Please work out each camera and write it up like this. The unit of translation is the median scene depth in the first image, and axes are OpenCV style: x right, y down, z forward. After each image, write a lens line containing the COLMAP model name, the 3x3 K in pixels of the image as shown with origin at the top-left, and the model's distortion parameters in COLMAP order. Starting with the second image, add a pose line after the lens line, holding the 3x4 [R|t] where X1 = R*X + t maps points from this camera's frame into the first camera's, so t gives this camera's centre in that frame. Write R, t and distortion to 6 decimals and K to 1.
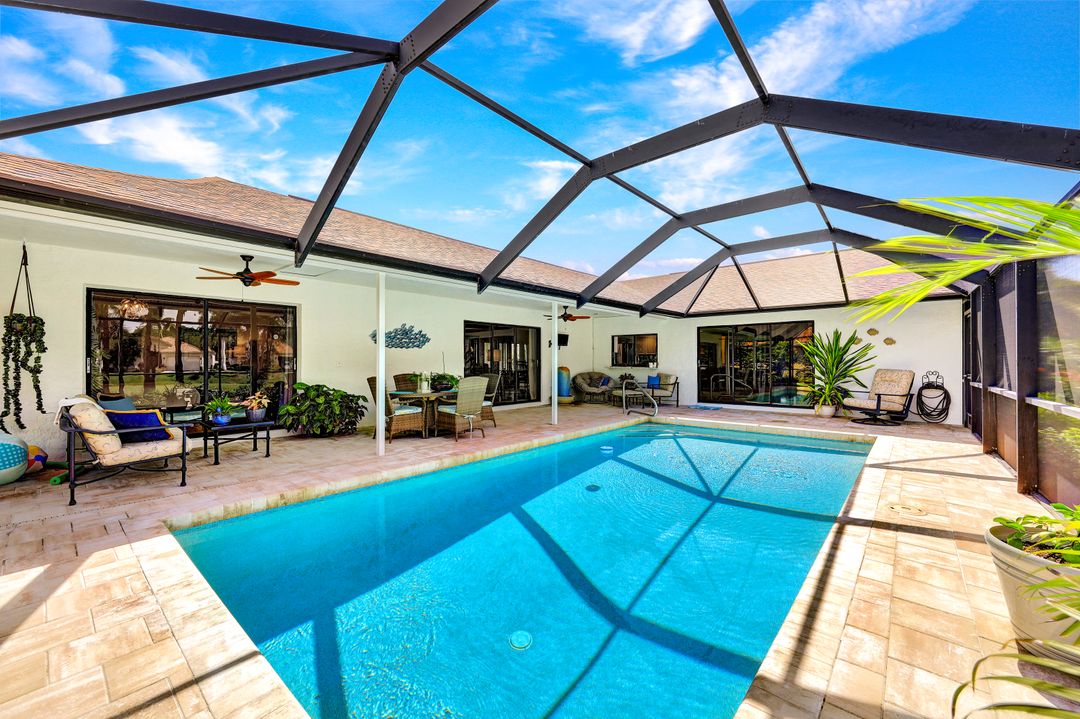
lens RADIAL K [[435.5, 0, 538.1], [0, 435.5, 353.1], [0, 0, 1]] dist [0.000983, 0.000493]
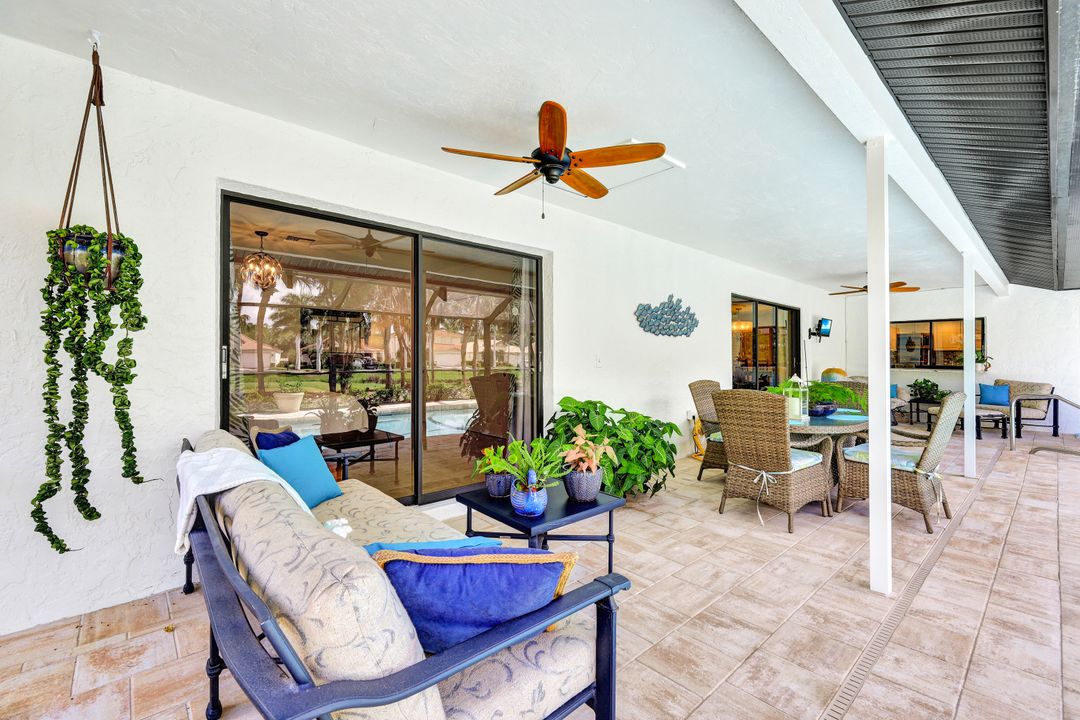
lens RADIAL K [[461.2, 0, 543.9], [0, 461.2, 352.2], [0, 0, 1]] dist [0.002828, -0.000364]
pose [[0.992058, 0.004541, -0.125698, -0.728420], [-0.004146, 0.999986, 0.003404, 0.016769], [0.125711, -0.002855, 0.992063, 0.641460]]
